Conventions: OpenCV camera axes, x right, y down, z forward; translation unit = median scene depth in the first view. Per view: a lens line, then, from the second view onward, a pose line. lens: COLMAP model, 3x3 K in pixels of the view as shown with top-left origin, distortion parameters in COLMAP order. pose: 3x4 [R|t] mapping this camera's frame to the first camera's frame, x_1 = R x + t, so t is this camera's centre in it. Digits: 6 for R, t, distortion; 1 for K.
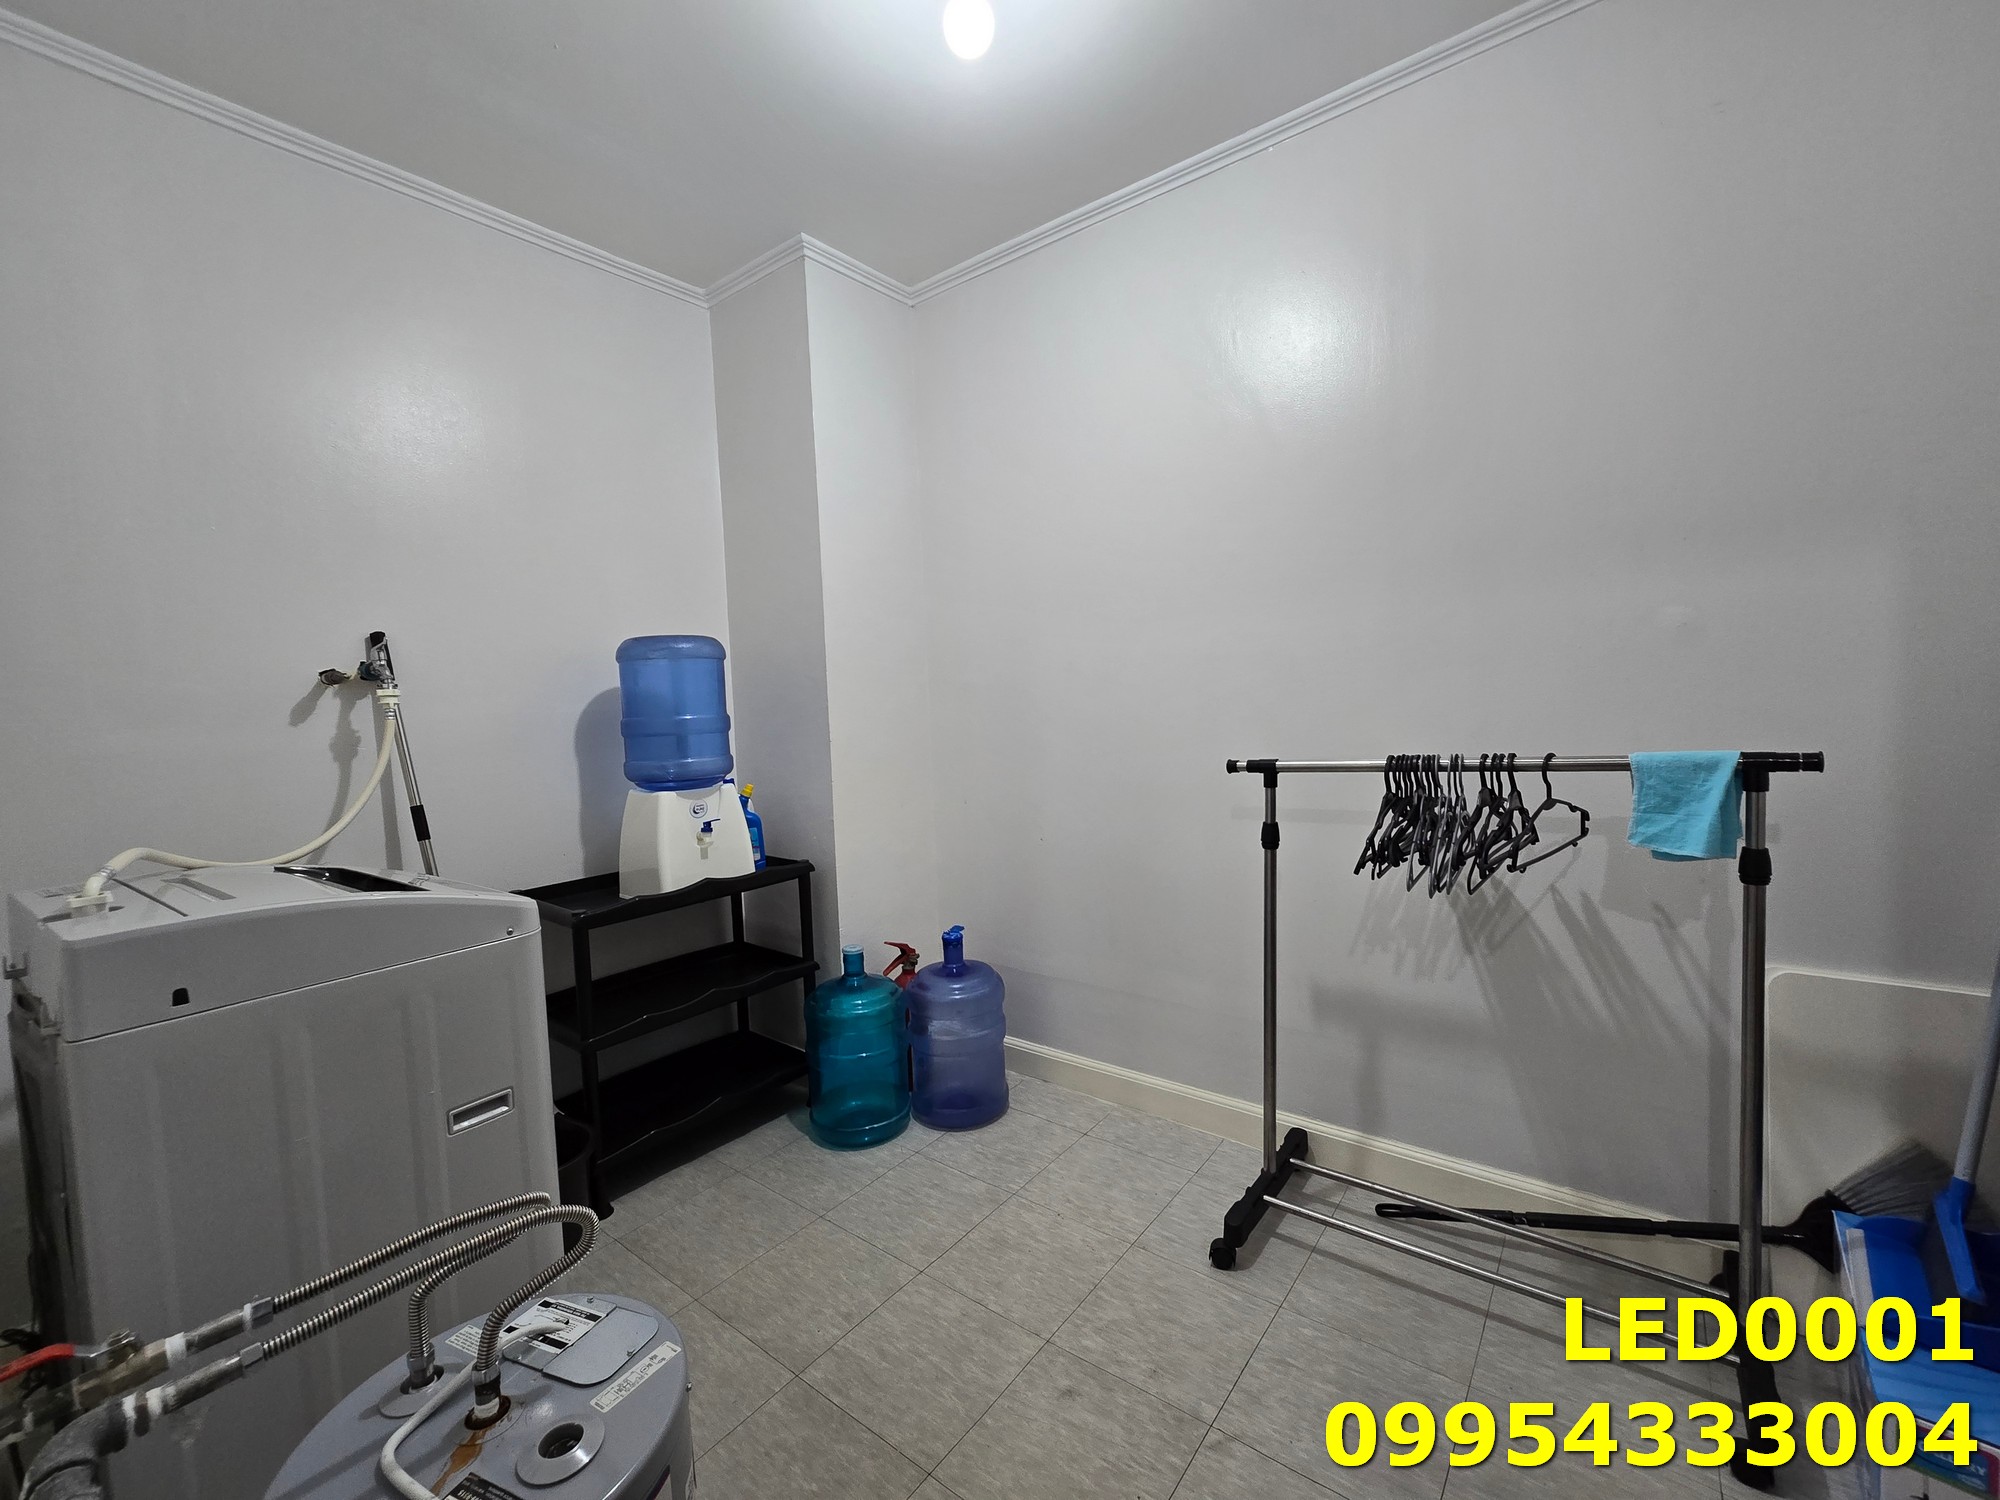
lens RADIAL K [[817.1, 0, 1014.4], [0, 817.1, 746.4], [0, 0, 1]] dist [-0.006308, 0.002477]
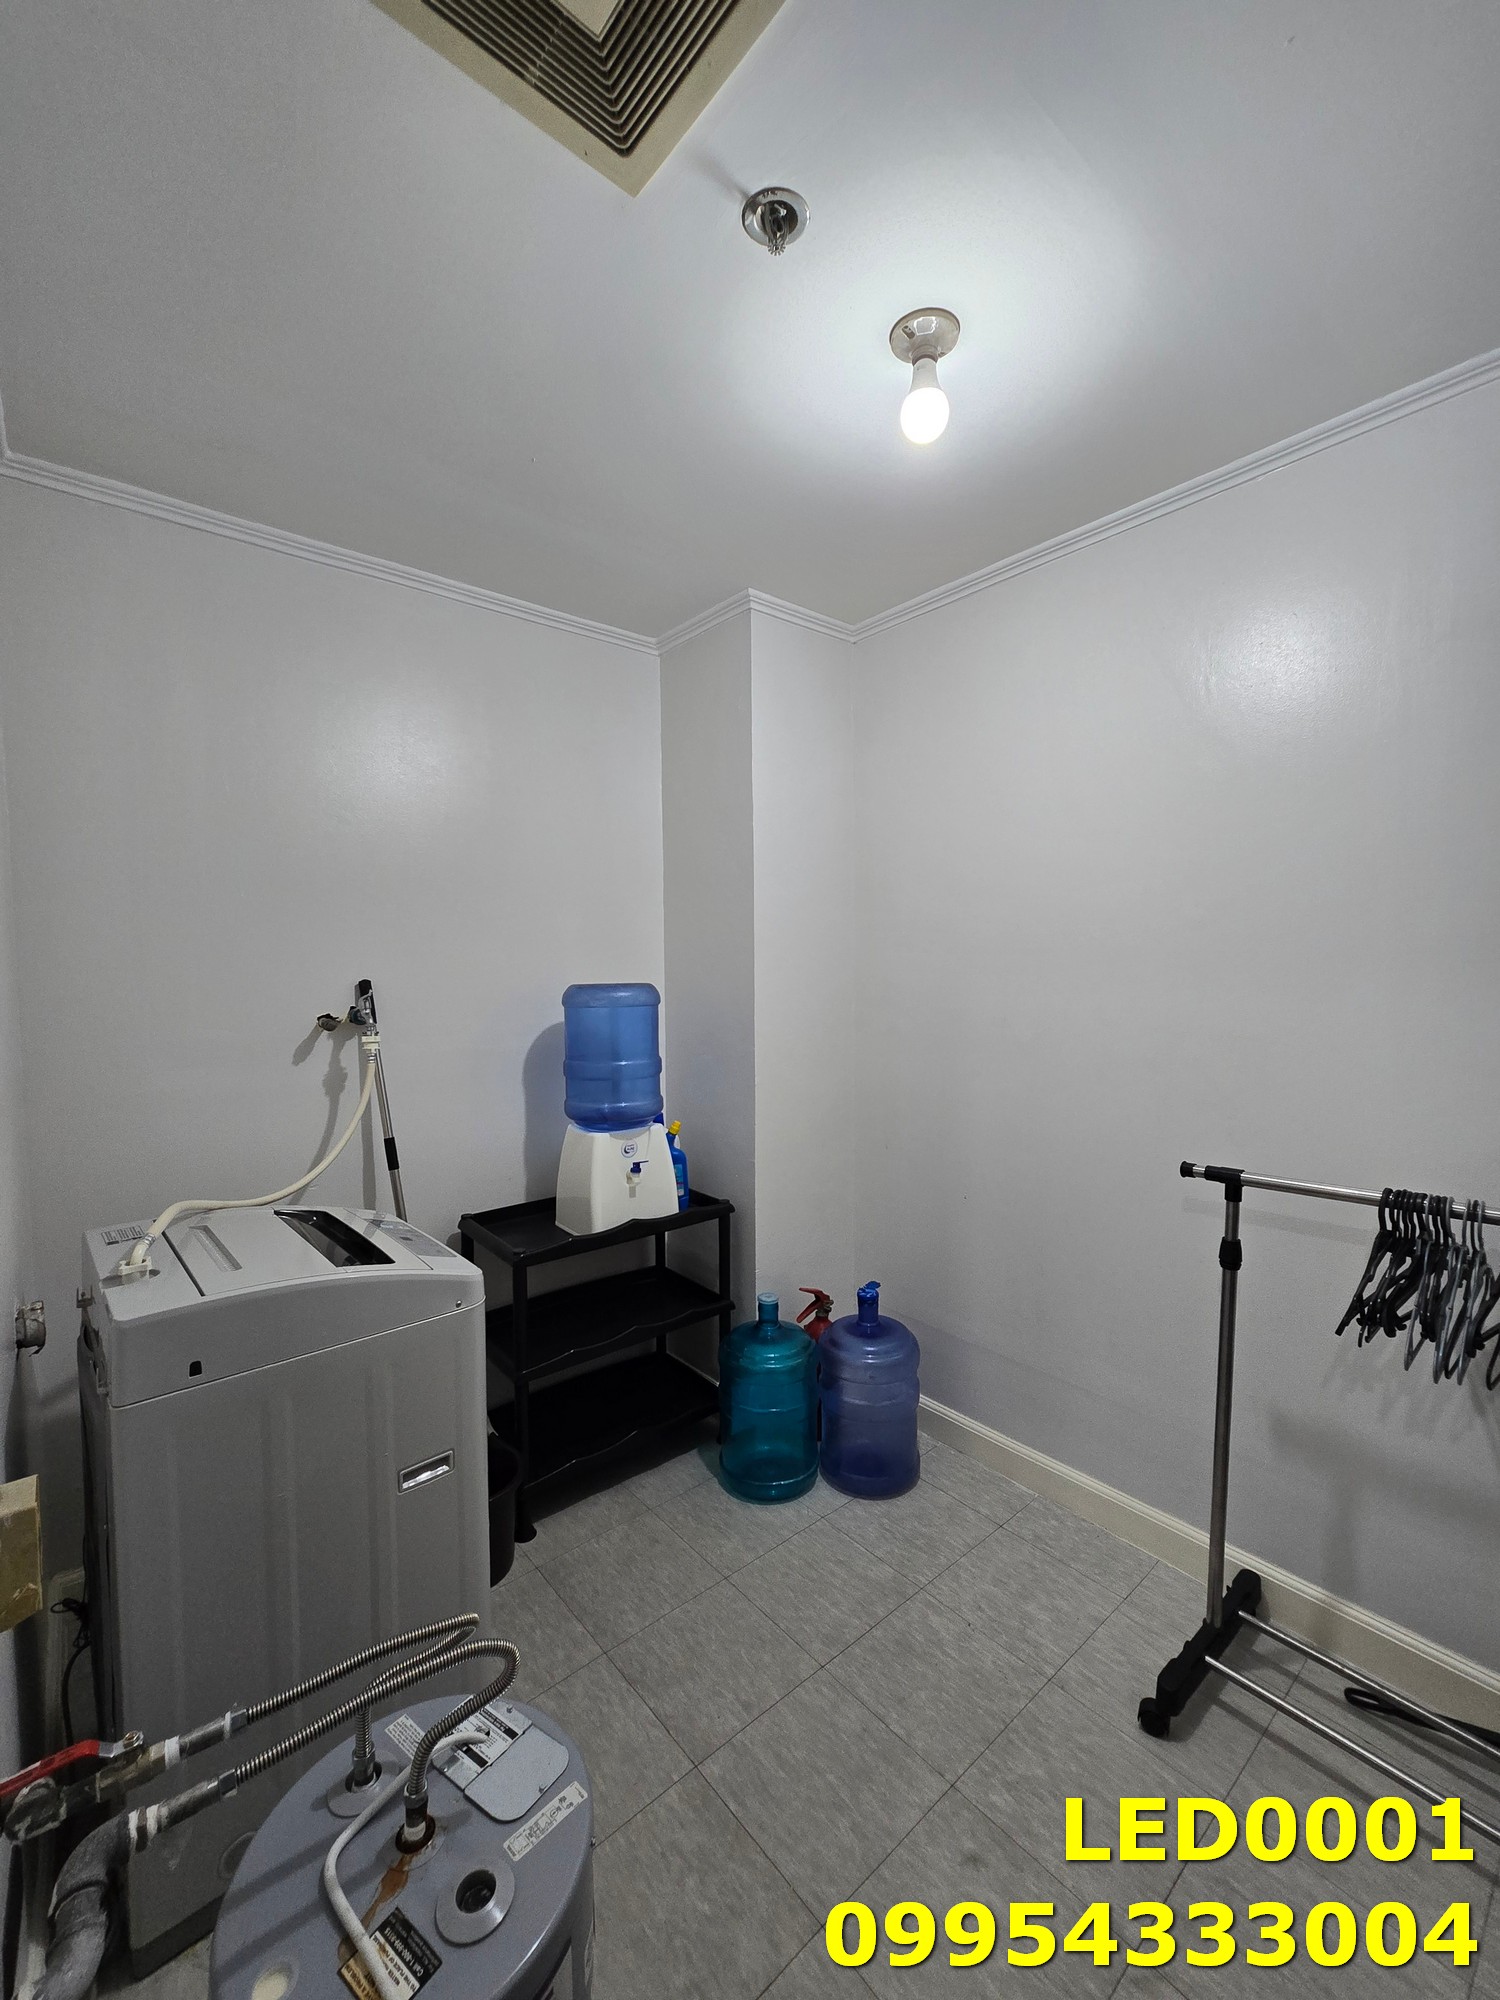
lens RADIAL K [[817.1, 0, 767.2], [0, 817.1, 1008.0], [0, 0, 1]] dist [-0.006308, 0.002477]
pose [[0.977954, 0.041575, -0.204642, -0.010887], [-0.043456, 0.999044, -0.004702, -0.129751], [0.204251, 0.013491, 0.978826, 0.016909]]
